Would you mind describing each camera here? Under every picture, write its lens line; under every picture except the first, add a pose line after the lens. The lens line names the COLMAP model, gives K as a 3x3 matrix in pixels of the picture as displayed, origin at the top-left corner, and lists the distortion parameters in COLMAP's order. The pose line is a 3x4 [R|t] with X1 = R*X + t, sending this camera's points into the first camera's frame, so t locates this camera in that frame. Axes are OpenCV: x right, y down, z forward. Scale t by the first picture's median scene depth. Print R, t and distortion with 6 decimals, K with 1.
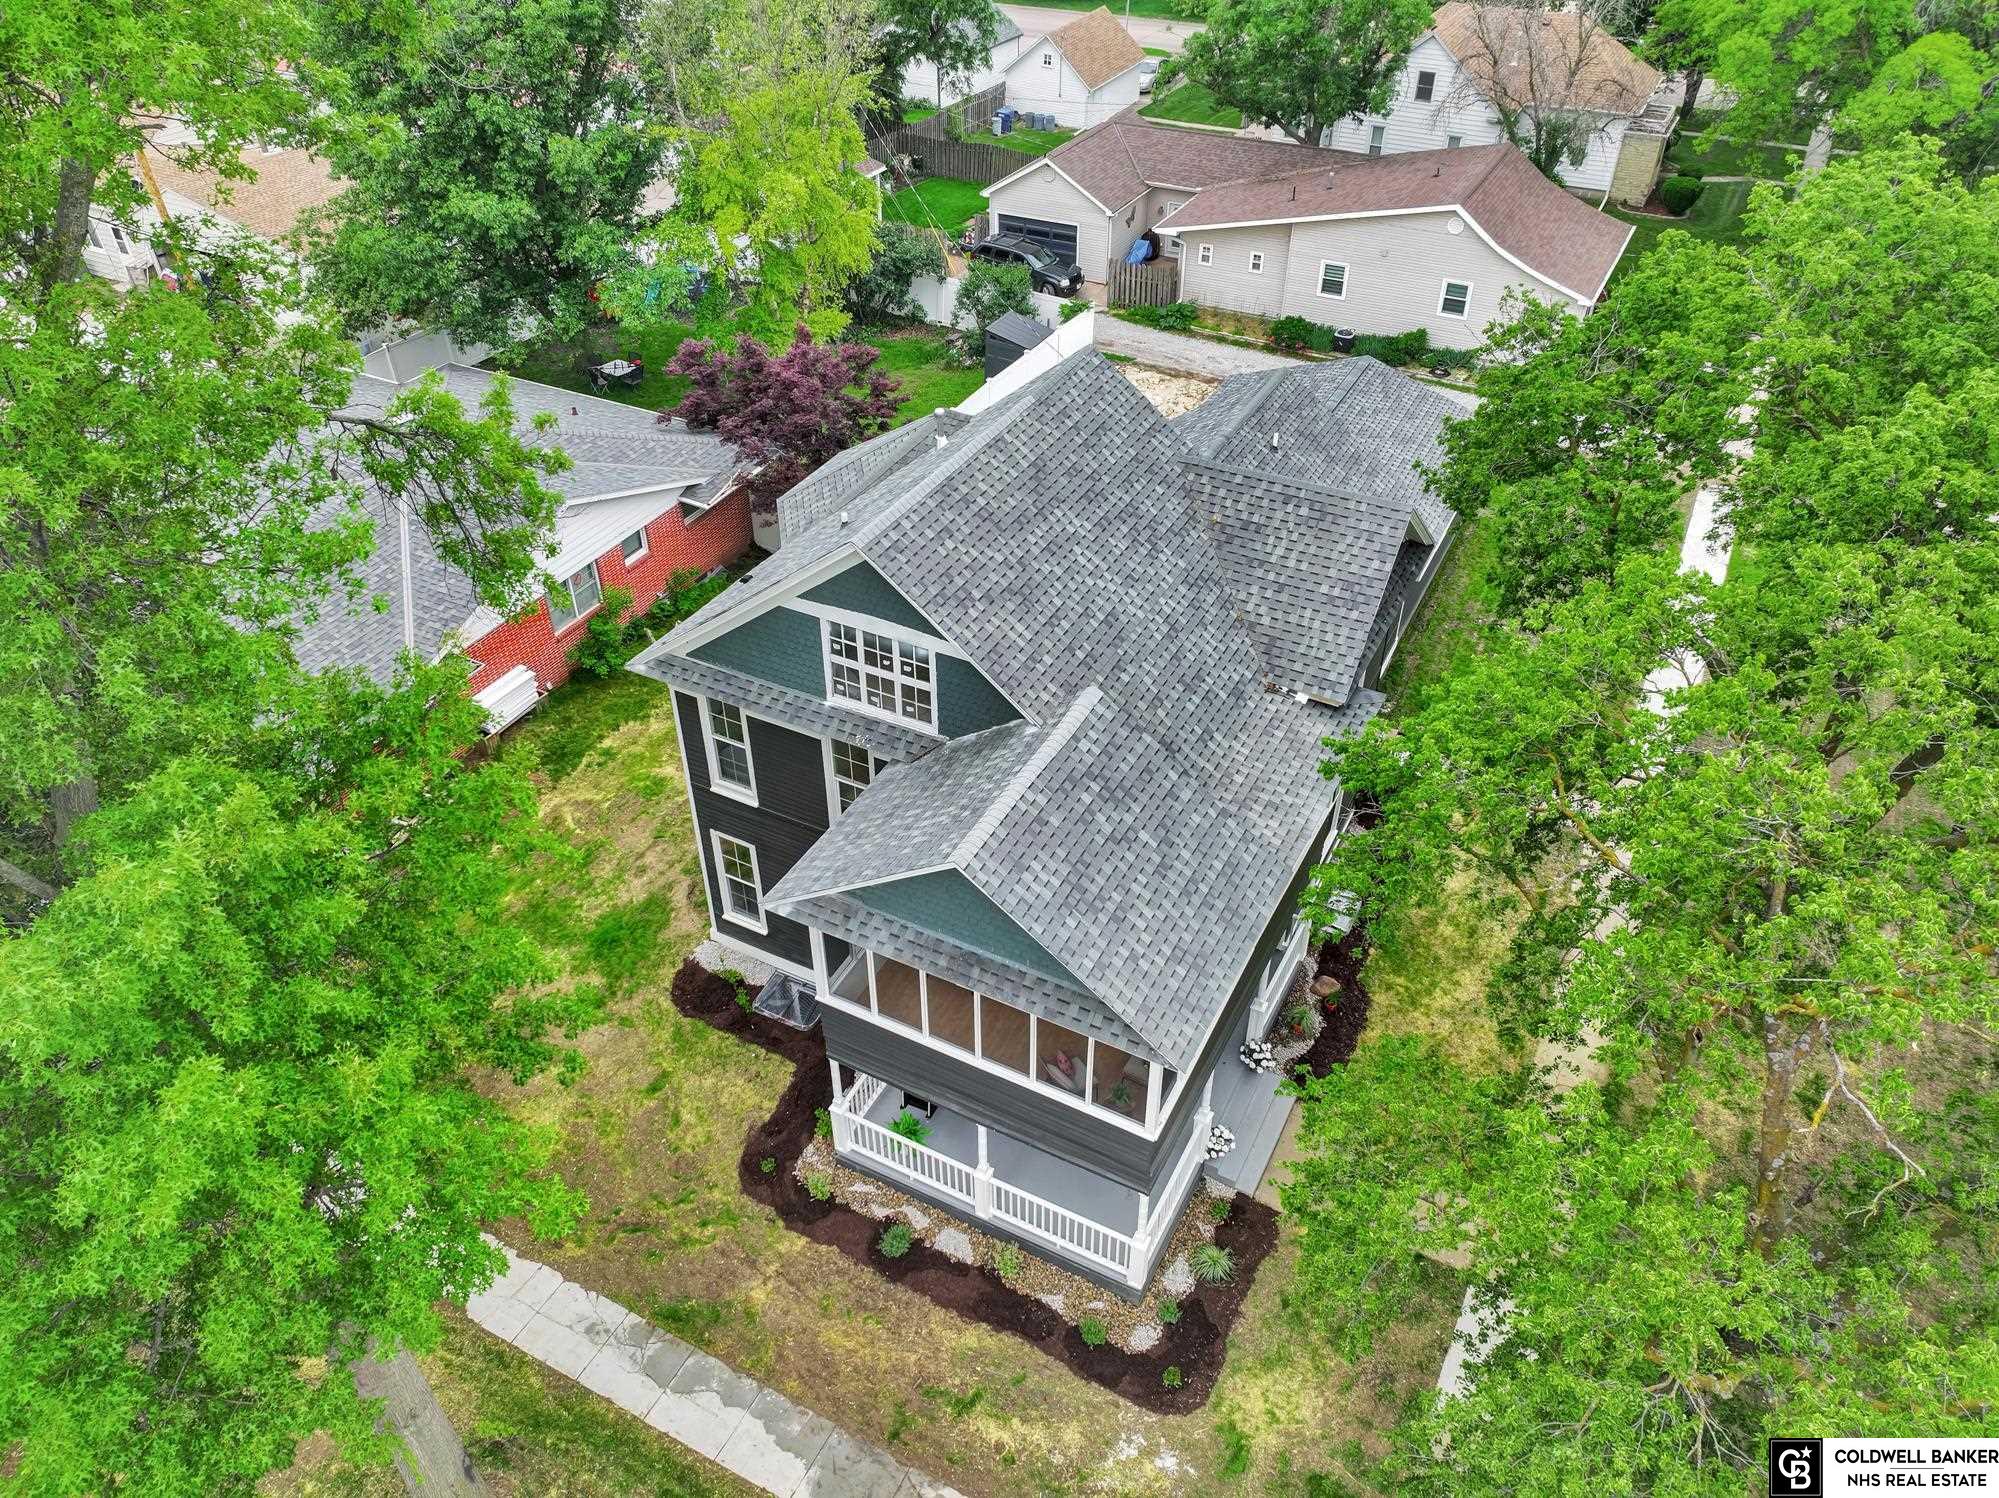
lens RADIAL K [[1417.9, 0, 987.7], [0, 1417.9, 749.5], [0, 0, 1]] dist [0.011876, 0.001728]
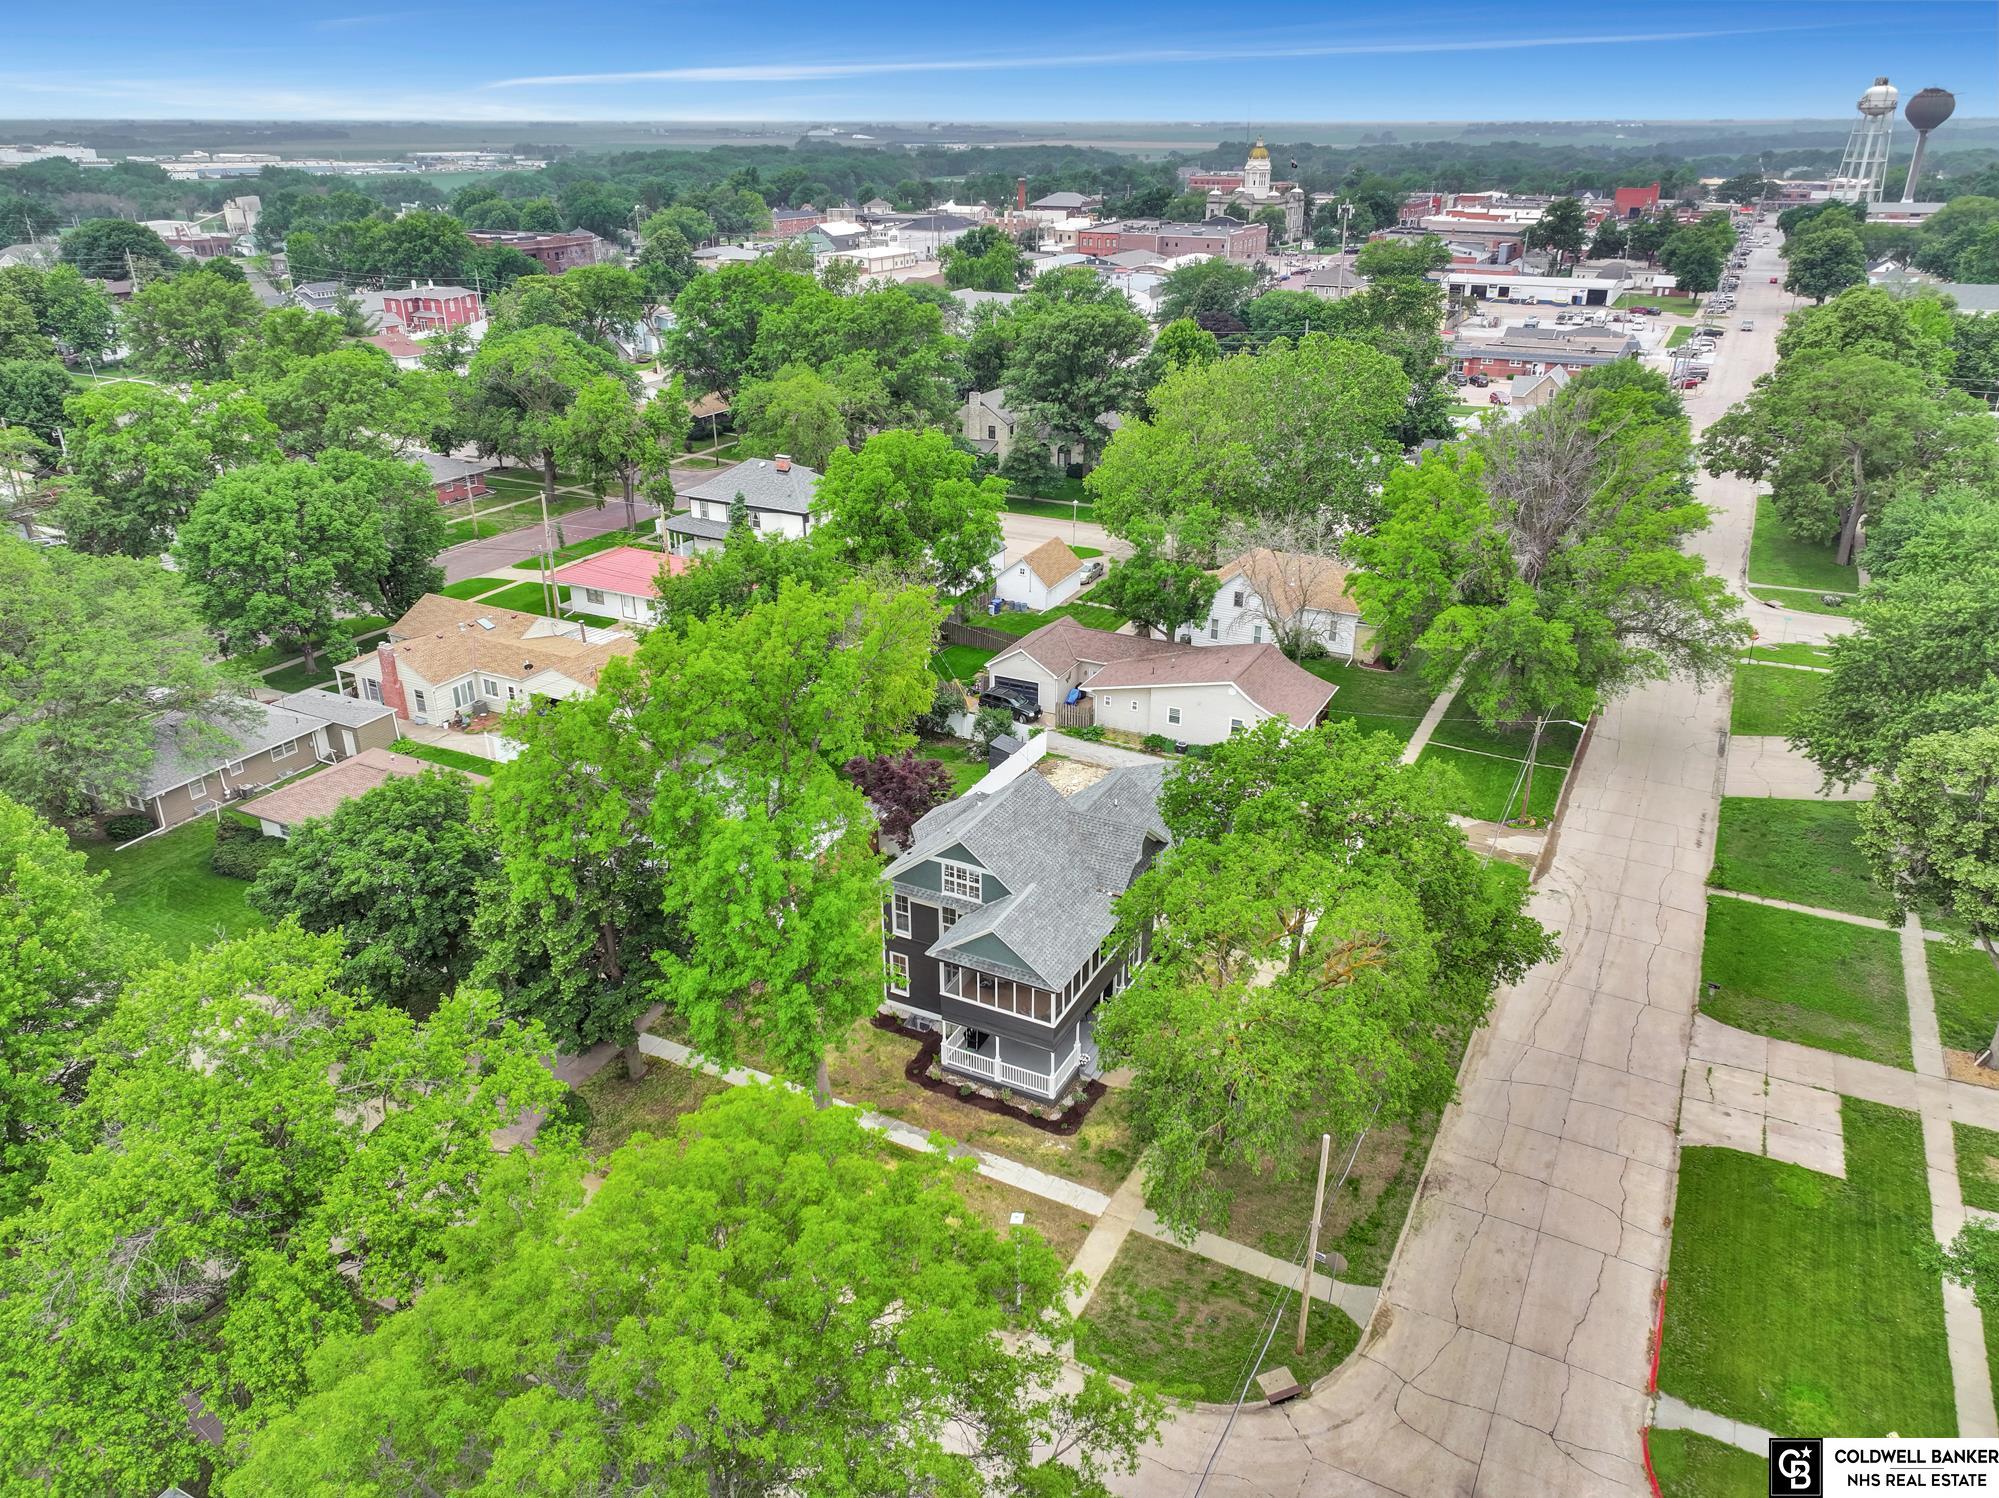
lens RADIAL K [[1417.9, 0, 991.7], [0, 1417.9, 743.3], [0, 0, 1]] dist [0.011876, 0.001728]
pose [[0.999918, -0.000742, 0.012812, -0.035798], [0.003865, 0.969395, -0.245476, 0.271254], [-0.012238, 0.245505, 0.969318, -1.337437]]
